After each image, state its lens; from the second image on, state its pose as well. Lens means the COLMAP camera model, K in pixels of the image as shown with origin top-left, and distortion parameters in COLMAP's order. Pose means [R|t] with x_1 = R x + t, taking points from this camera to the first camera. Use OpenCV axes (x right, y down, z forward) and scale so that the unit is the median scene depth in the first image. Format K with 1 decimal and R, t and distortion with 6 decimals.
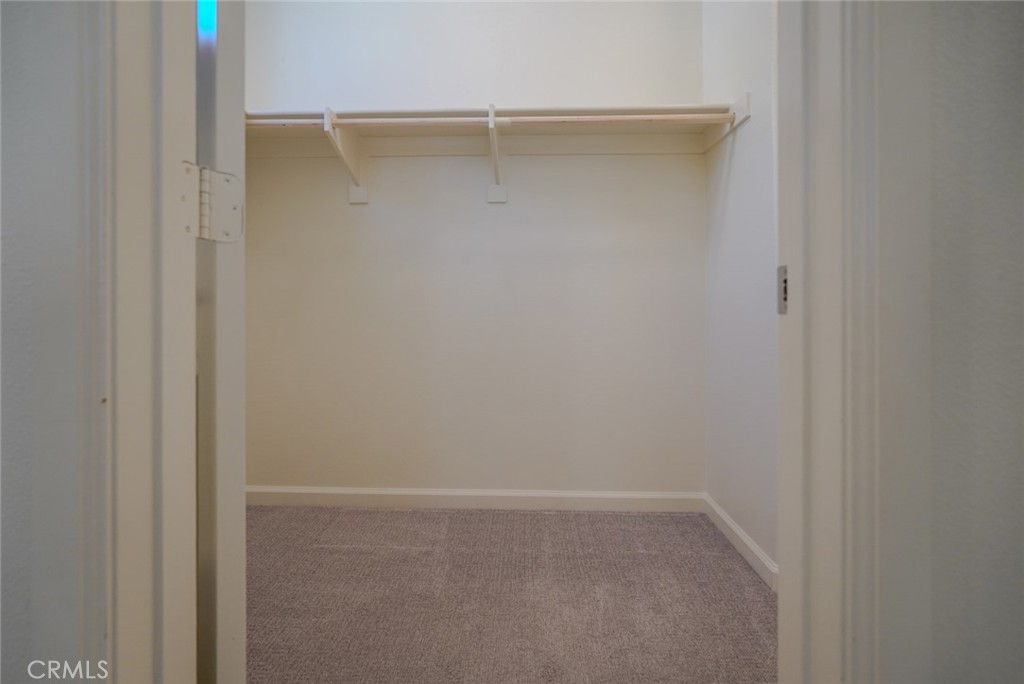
lens RADIAL K [[460.0, 0, 507.1], [0, 460.0, 311.3], [0, 0, 1]] dist [-0.013857, -0.000043]
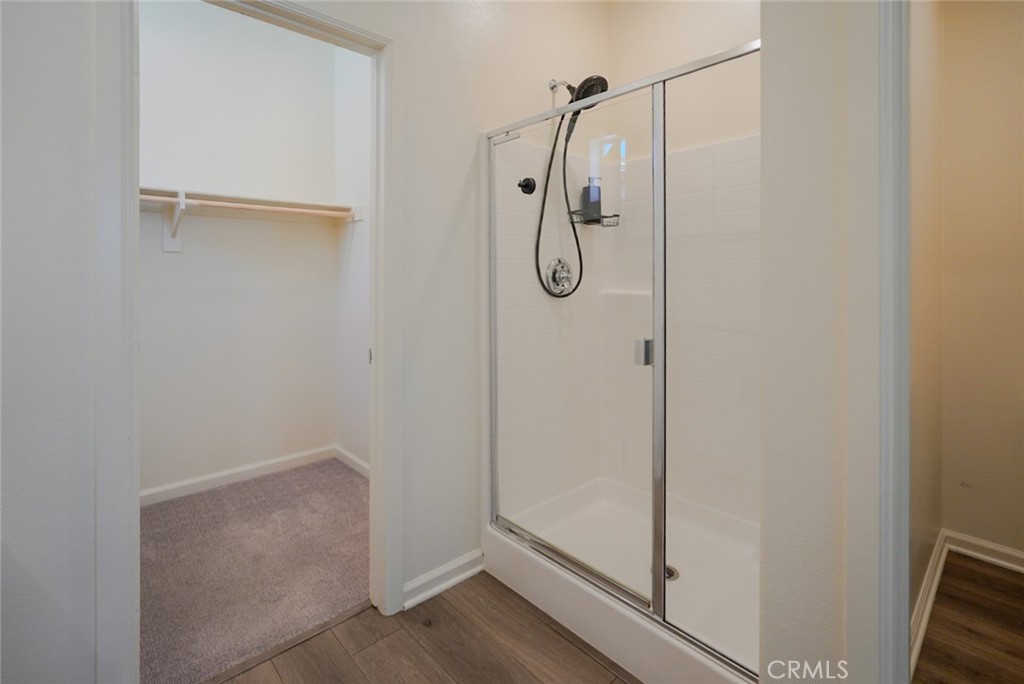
lens RADIAL K [[471.8, 0, 513.7], [0, 471.8, 279.3], [0, 0, 1]] dist [0.001335, 0.000073]
pose [[0.701317, 0.001928, 0.712847, -0.337833], [-0.000446, 0.999997, -0.002265, -0.188871], [-0.712849, 0.001271, 0.701316, -0.654994]]
